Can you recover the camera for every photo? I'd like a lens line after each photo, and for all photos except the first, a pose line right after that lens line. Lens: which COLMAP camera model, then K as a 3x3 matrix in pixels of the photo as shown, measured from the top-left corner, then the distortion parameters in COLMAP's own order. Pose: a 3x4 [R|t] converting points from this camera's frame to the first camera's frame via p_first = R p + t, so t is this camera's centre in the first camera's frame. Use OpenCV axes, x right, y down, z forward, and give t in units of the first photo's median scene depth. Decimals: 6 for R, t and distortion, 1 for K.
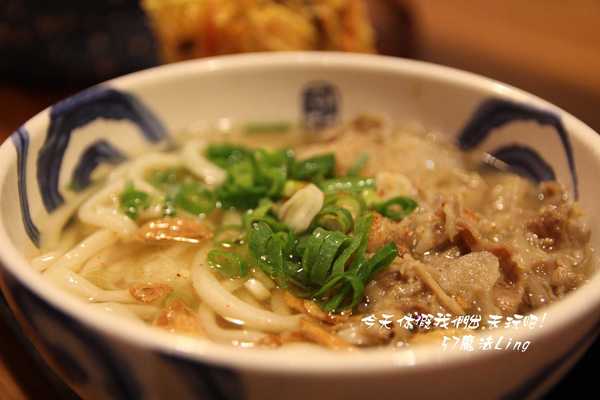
lens RADIAL K [[592.2, 0, 300.0], [0, 592.2, 200.0], [0, 0, 1]] dist [-0.017919, -0.022350]
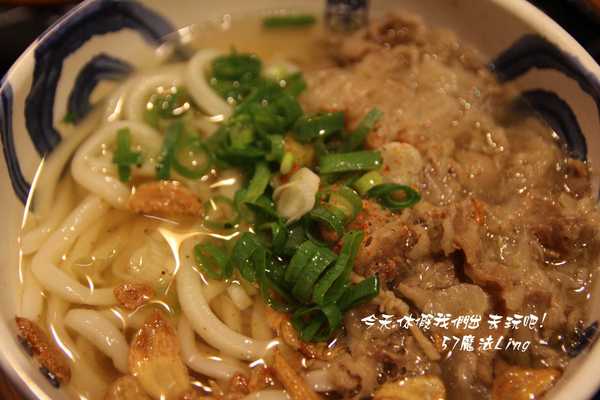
lens RADIAL K [[592.2, 0, 300.0], [0, 592.2, 200.0], [0, 0, 1]] dist [-0.017919, -0.022350]
pose [[0.995350, 0.075518, -0.059791, 0.061379], [-0.050014, 0.935701, 0.349231, -0.283216], [0.082320, -0.344617, 0.935127, 0.103003]]
